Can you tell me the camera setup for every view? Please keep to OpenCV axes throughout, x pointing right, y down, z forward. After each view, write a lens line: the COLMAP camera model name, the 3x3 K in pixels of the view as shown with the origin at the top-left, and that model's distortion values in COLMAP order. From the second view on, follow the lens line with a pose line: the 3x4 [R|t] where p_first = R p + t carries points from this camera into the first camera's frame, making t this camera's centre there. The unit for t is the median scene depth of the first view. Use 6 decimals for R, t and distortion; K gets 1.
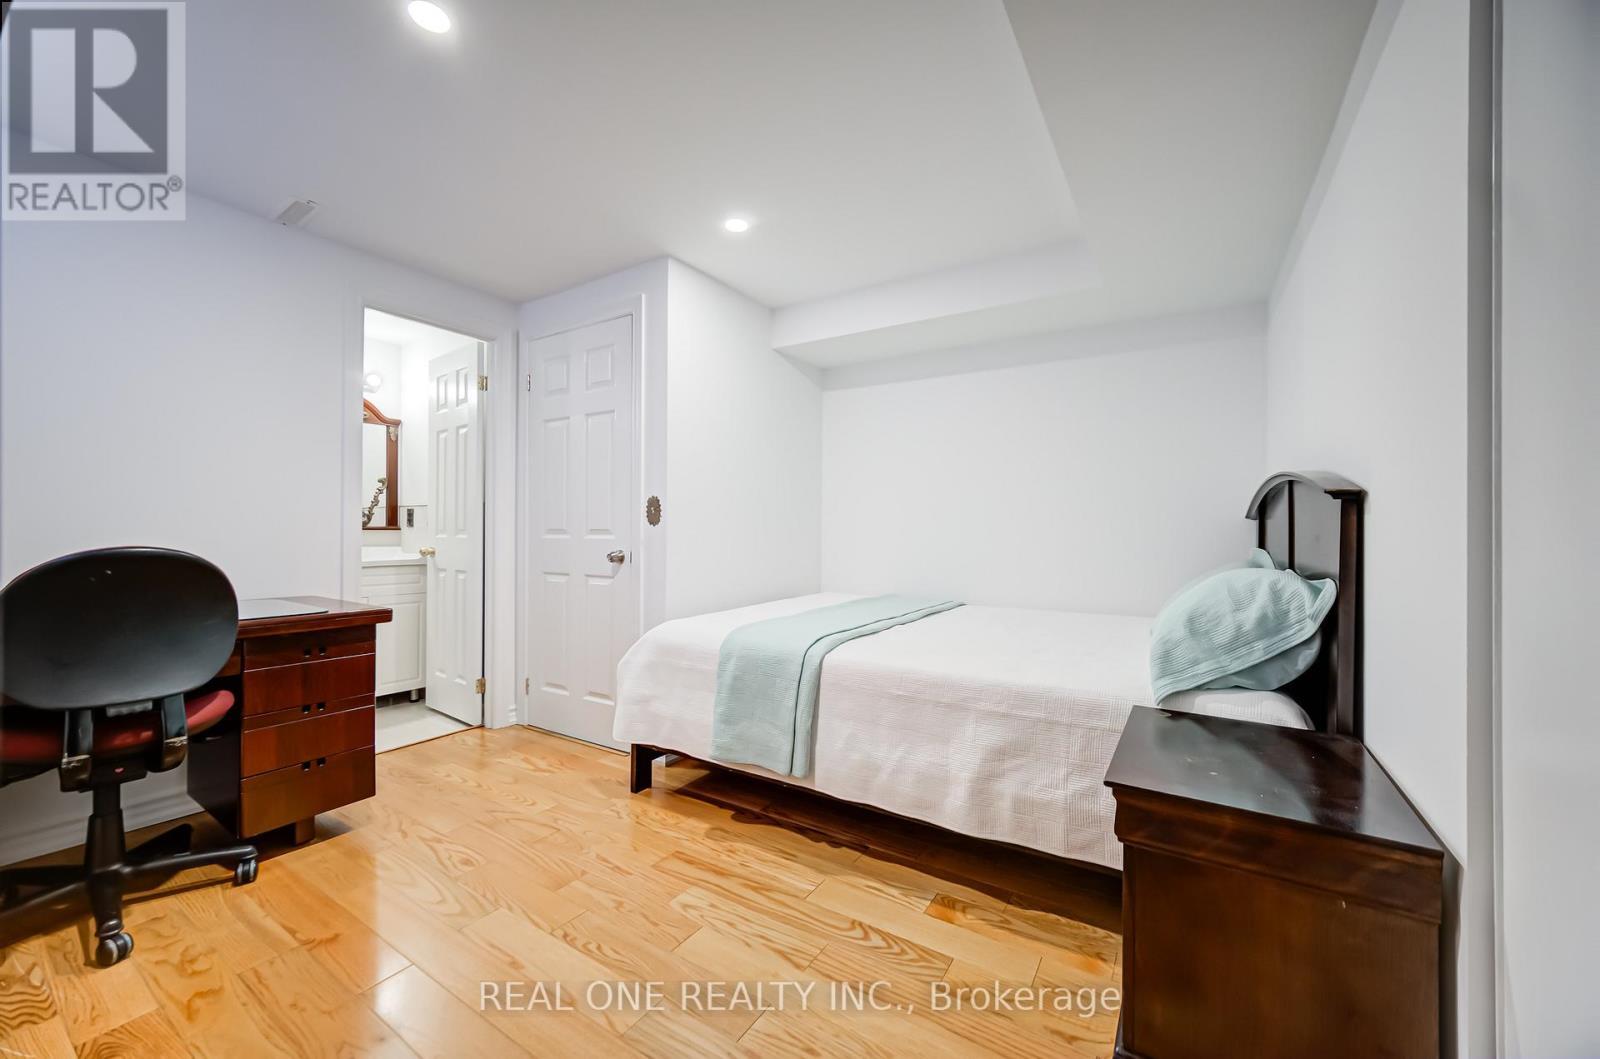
lens RADIAL K [[619.6, 0, 792.4], [0, 619.6, 518.8], [0, 0, 1]] dist [-0.002534, 0.000114]
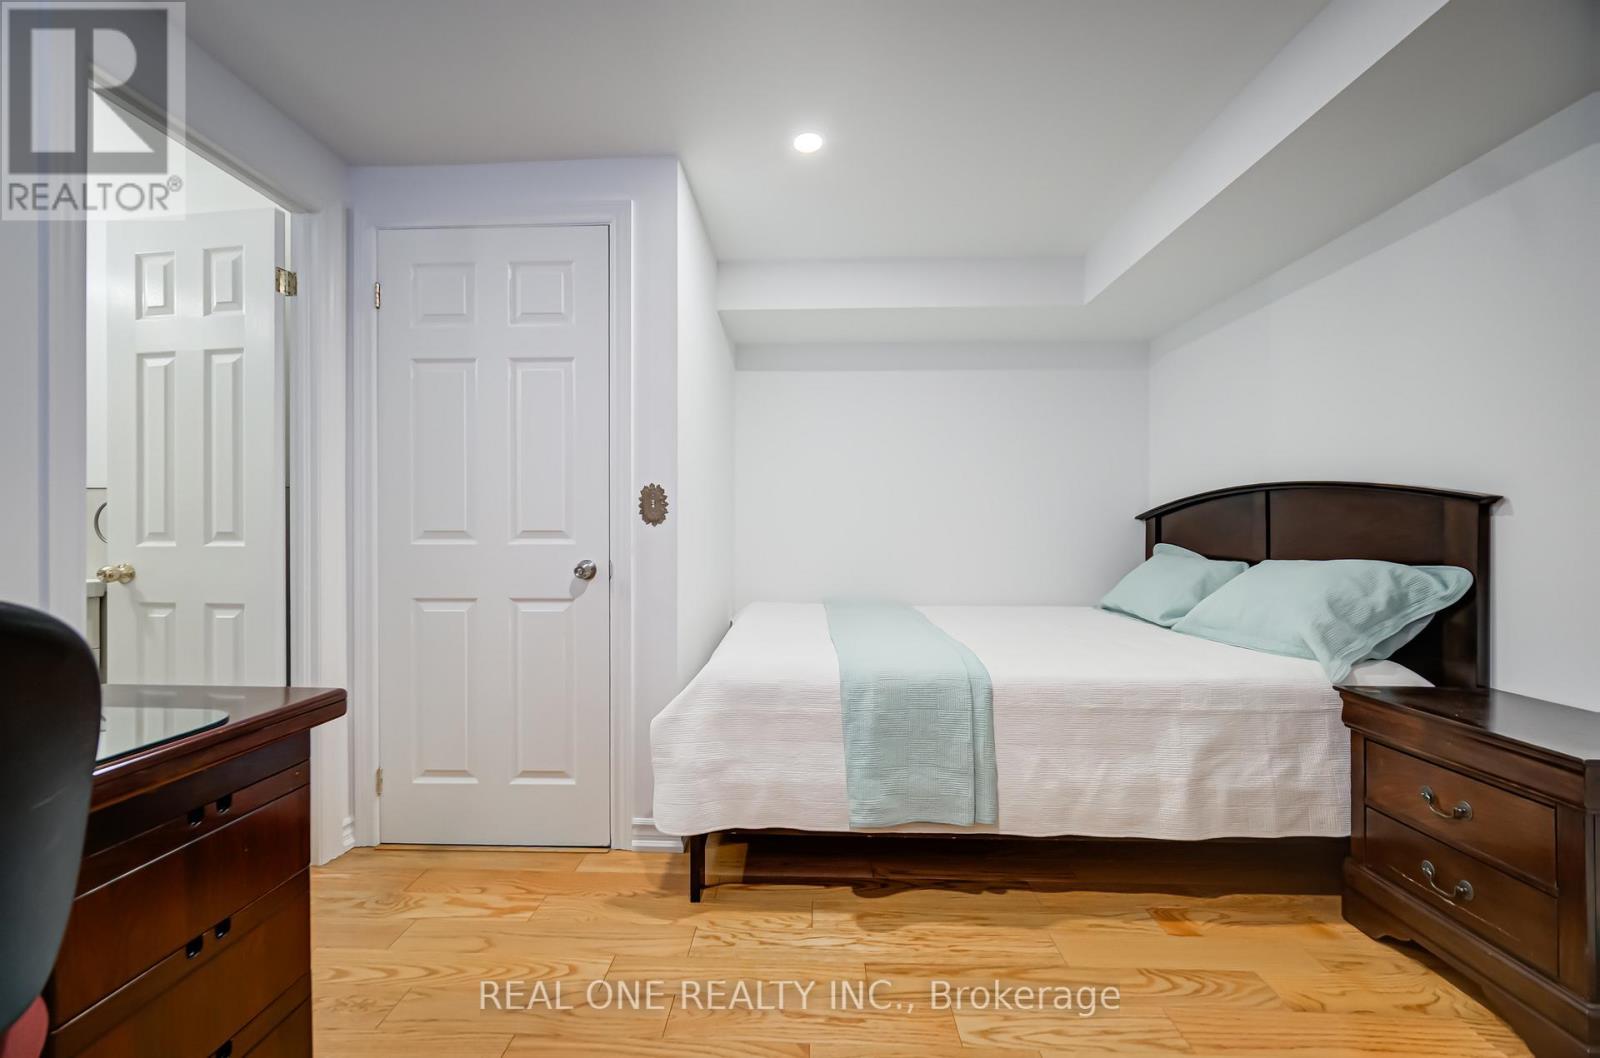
lens RADIAL K [[622.3, 0, 797.9], [0, 622.3, 526.1], [0, 0, 1]] dist [-0.003526, 0.000103]
pose [[0.858145, -0.001115, 0.513405, -0.601892], [-0.004259, 0.999948, 0.009291, 0.005936], [-0.513389, -0.010159, 0.858096, 0.385517]]
